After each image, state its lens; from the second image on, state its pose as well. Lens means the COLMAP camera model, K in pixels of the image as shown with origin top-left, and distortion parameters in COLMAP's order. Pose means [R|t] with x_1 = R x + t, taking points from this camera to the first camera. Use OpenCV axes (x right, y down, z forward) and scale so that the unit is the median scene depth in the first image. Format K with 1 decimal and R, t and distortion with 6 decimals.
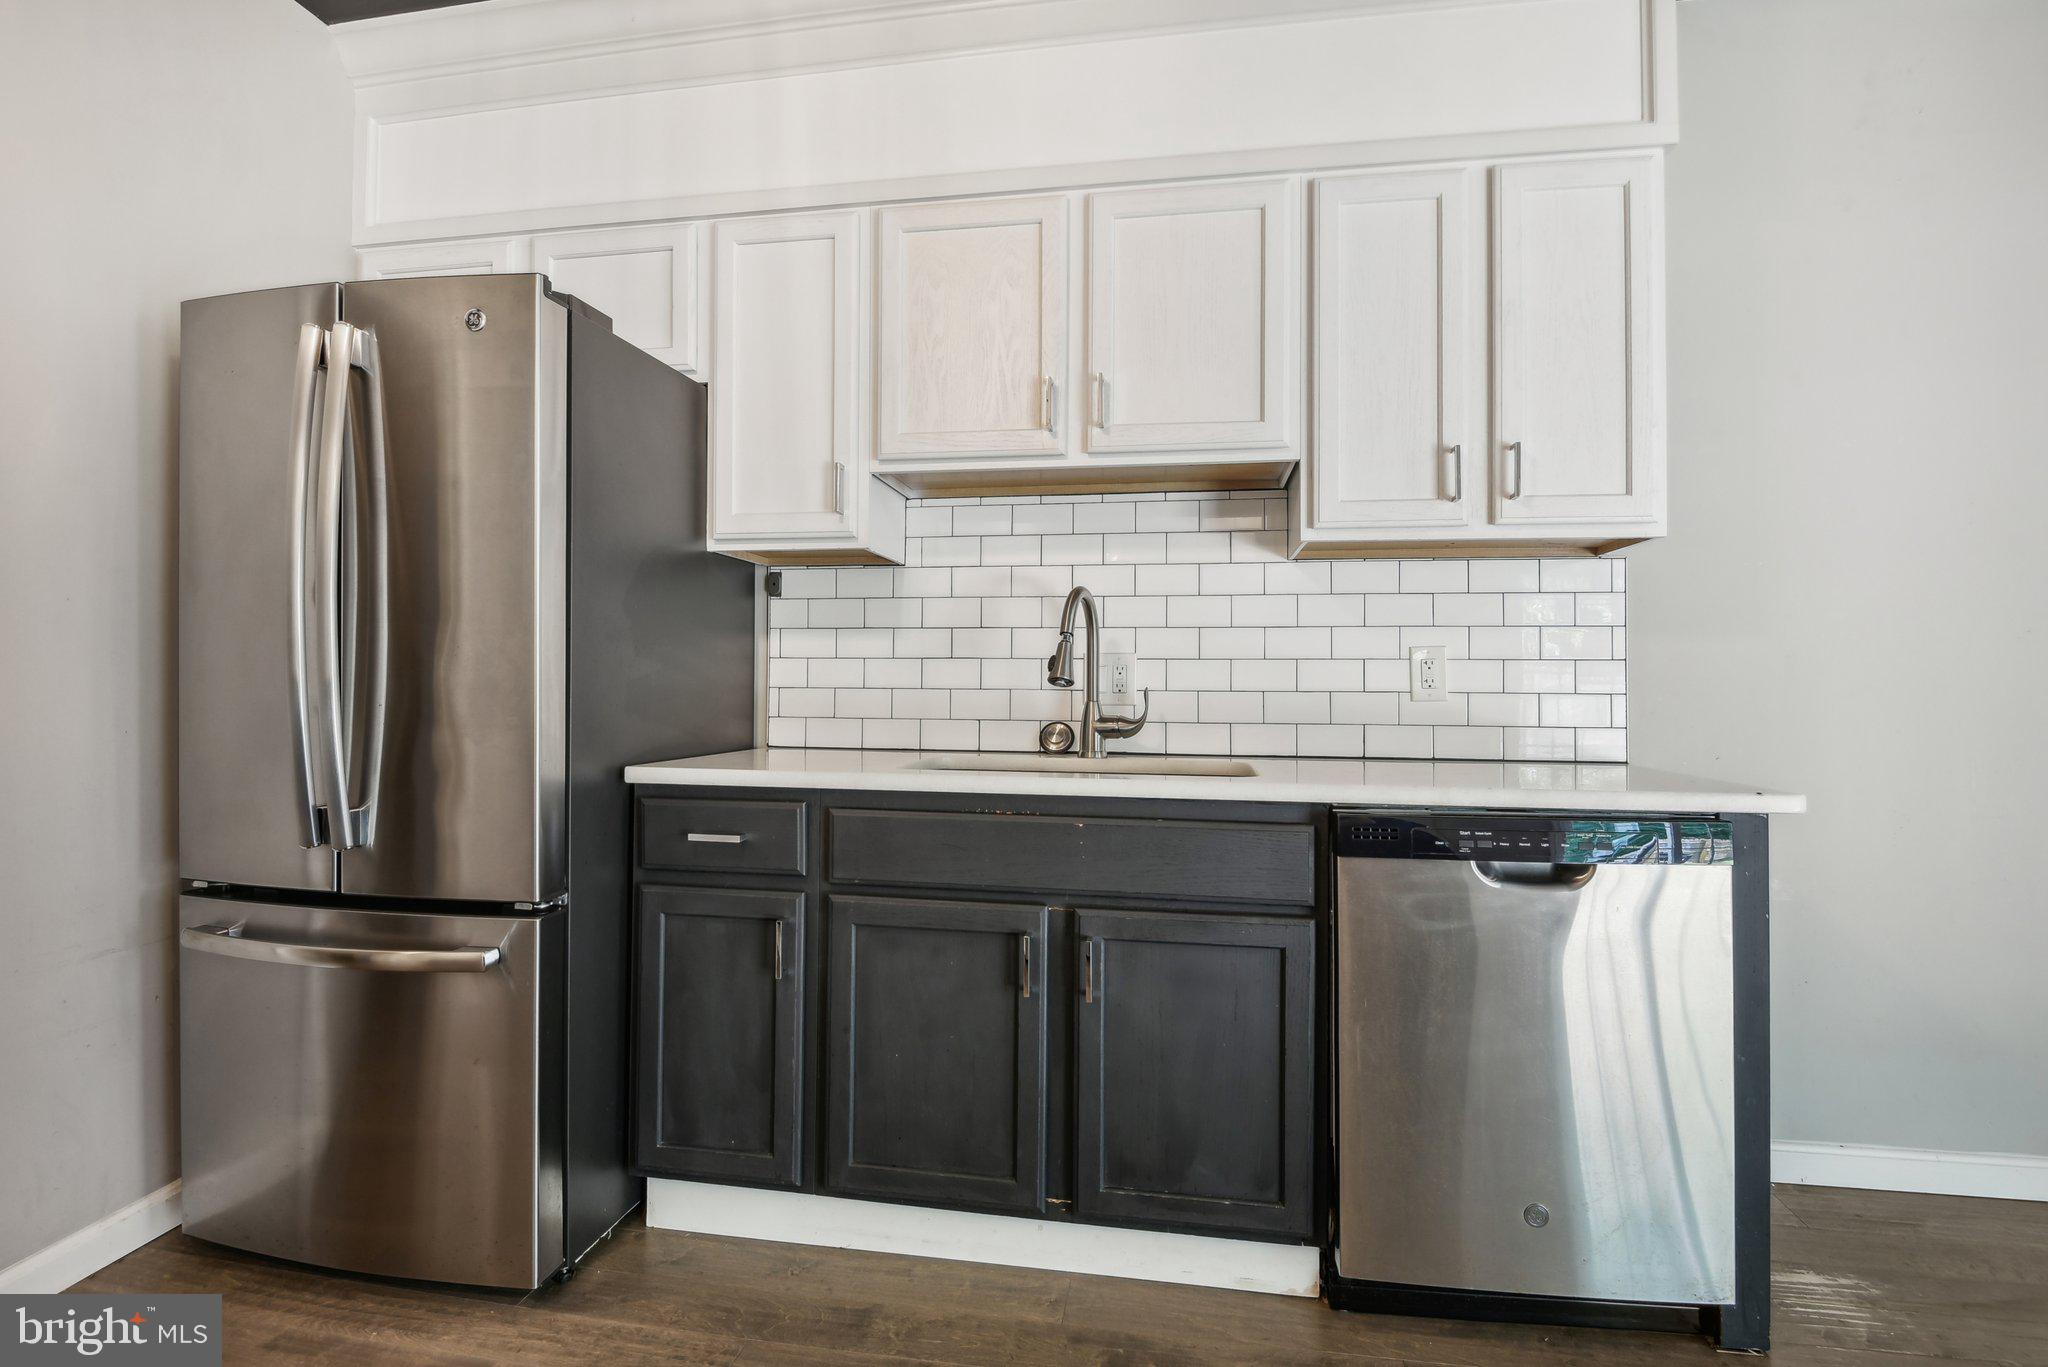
lens RADIAL K [[981.5, 0, 1096.7], [0, 981.5, 667.8], [0, 0, 1]] dist [-0.005569, -0.007147]
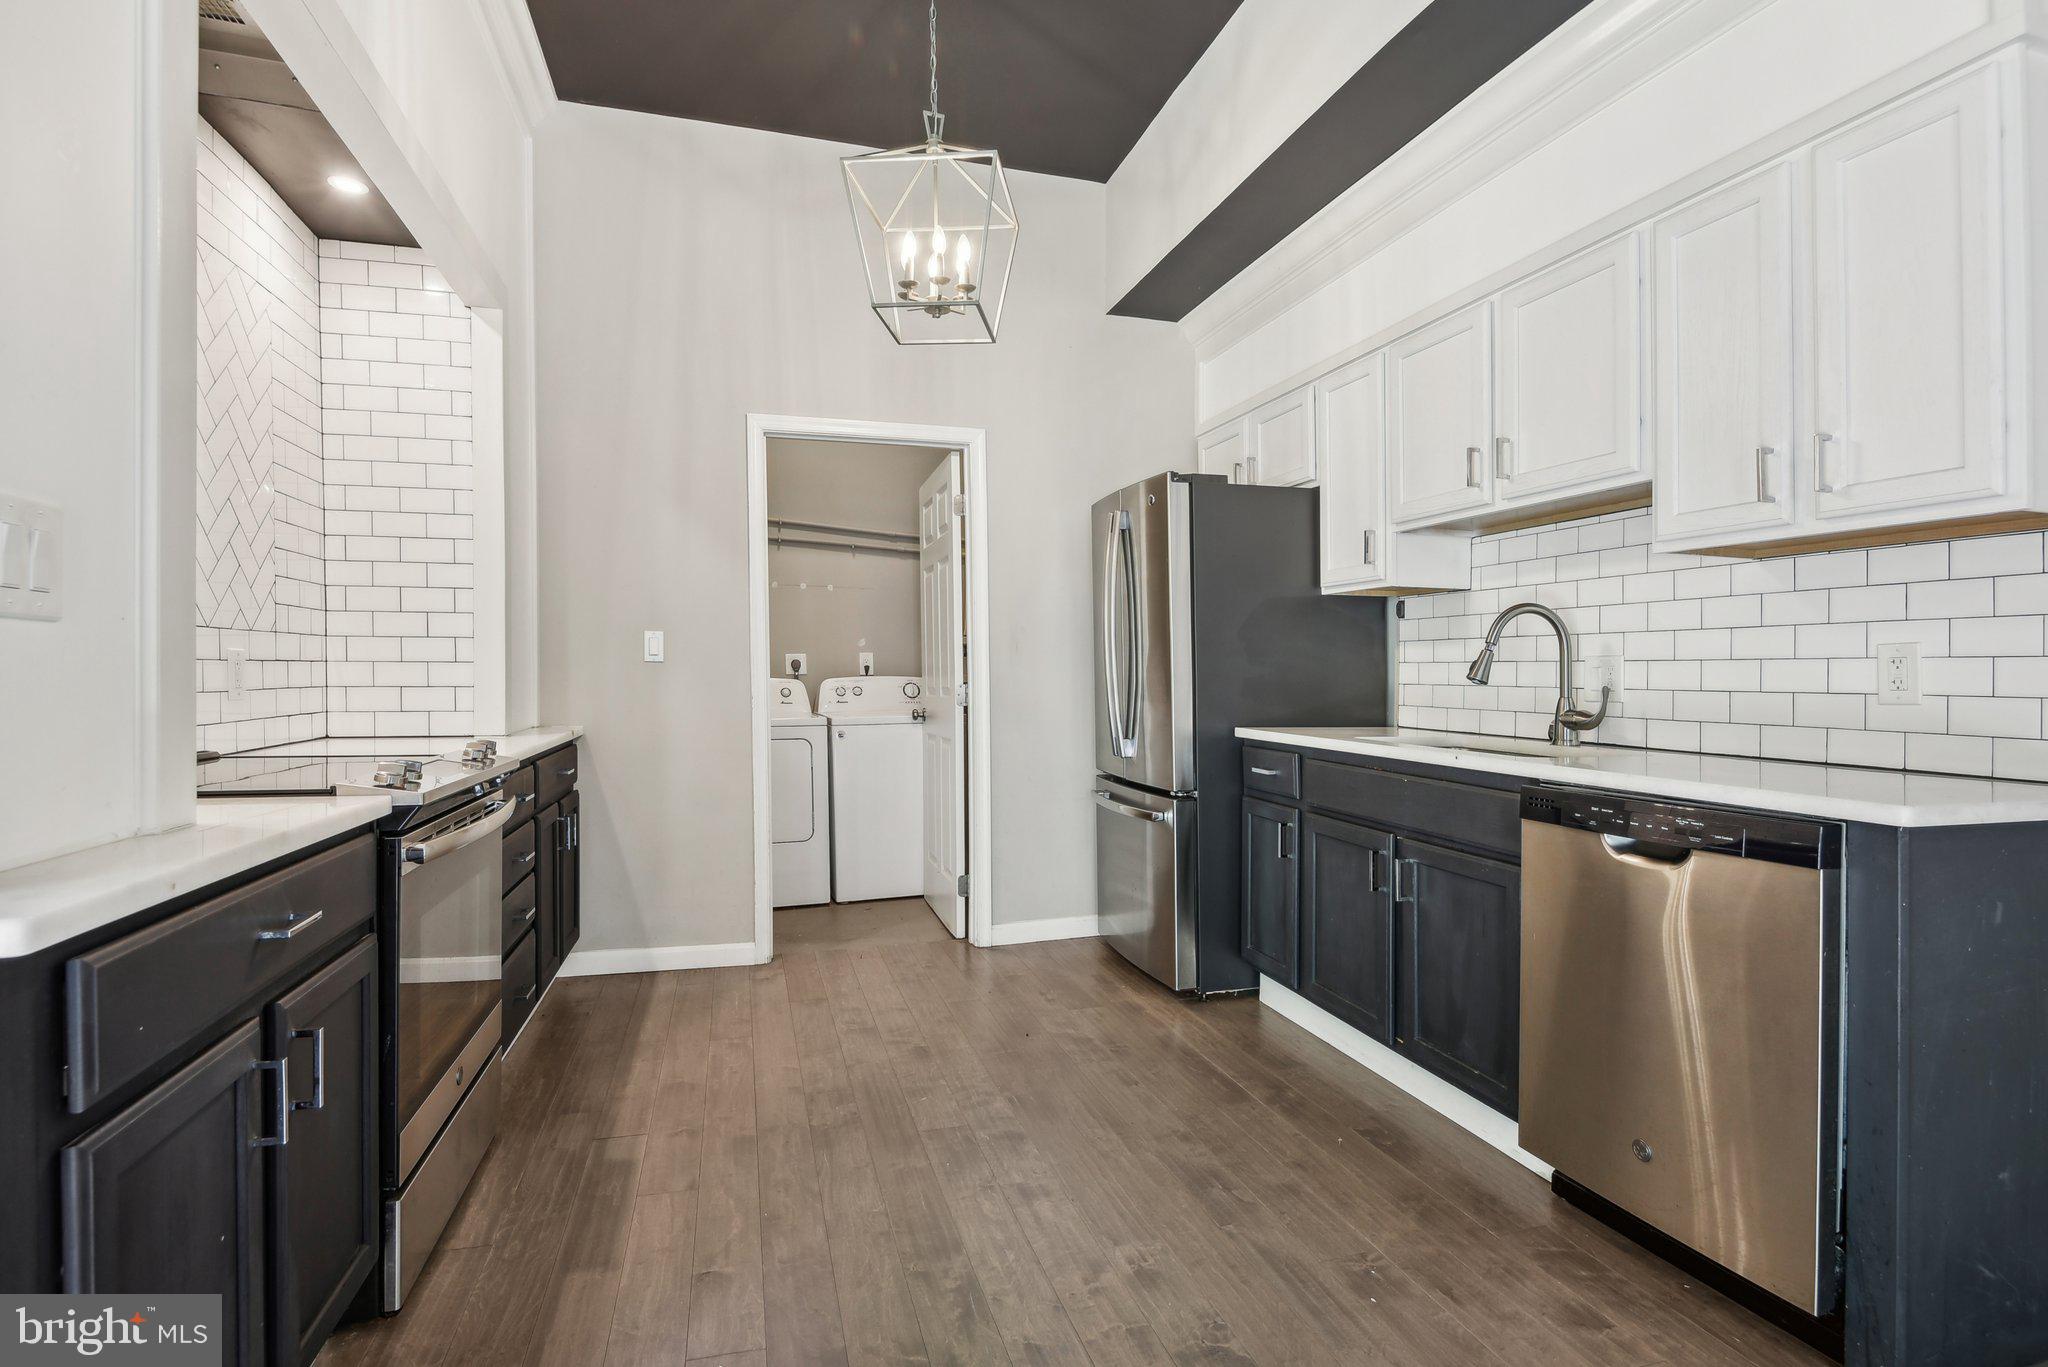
lens RADIAL K [[981.5, 0, 1022.4], [0, 981.5, 673.3], [0, 0, 1]] dist [-0.005569, -0.007147]
pose [[0.445178, -0.001660, -0.895440, 0.790627], [0.009078, 0.999955, 0.002659, -0.004448], [0.895396, -0.009312, 0.445173, -0.108436]]
